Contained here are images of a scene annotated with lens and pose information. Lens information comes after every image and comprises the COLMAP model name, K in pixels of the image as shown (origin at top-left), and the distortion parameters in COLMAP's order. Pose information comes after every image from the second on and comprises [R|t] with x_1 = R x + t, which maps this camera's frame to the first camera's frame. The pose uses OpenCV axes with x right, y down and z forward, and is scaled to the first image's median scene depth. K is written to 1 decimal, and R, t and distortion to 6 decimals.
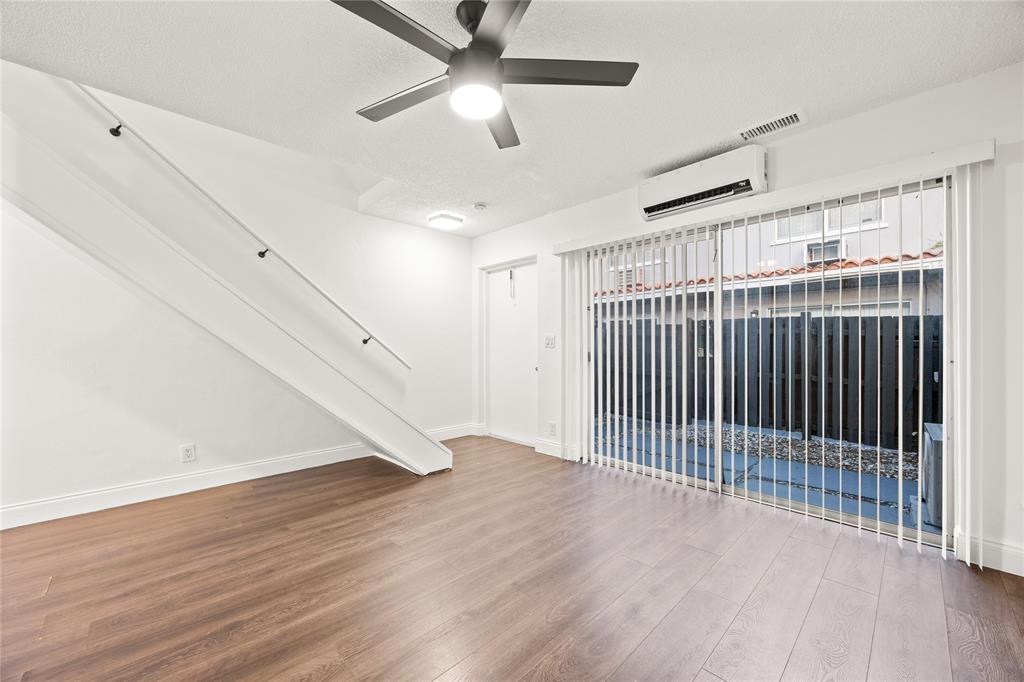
lens RADIAL K [[387.6, 0, 512.0], [0, 387.6, 341.0], [0, 0, 1]] dist [-0.002514, -0.000112]
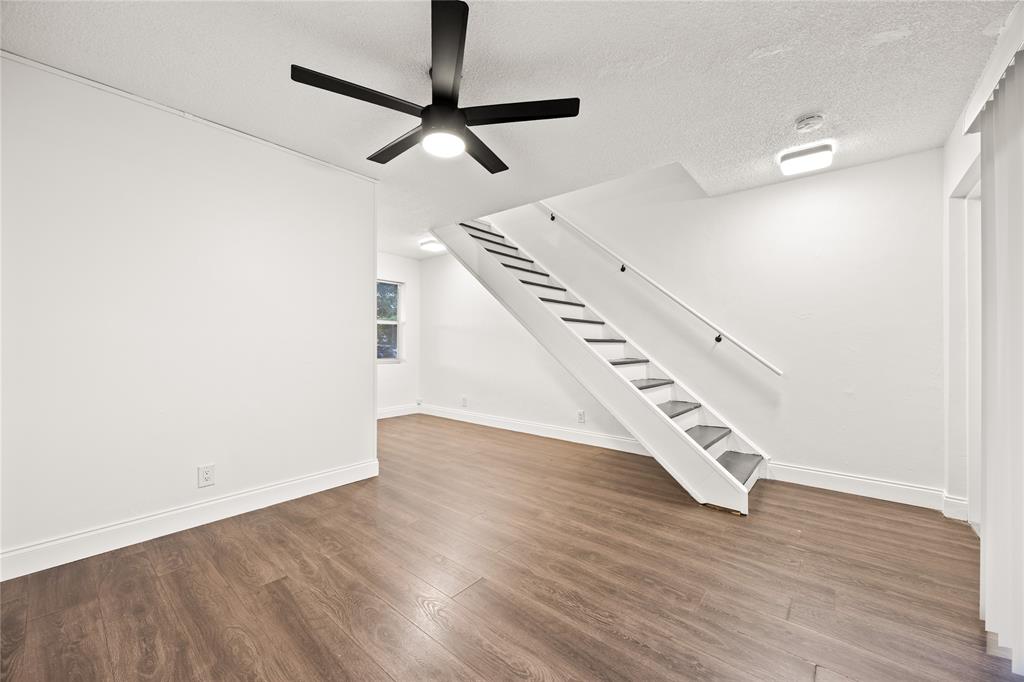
lens RADIAL K [[387.6, 0, 512.0], [0, 387.6, 341.0], [0, 0, 1]] dist [-0.002514, -0.000112]
pose [[0.124422, 0.000261, -0.992229, 0.600250], [0.006945, 0.999975, 0.001134, -0.003280], [0.992205, -0.007032, 0.124417, 0.554197]]
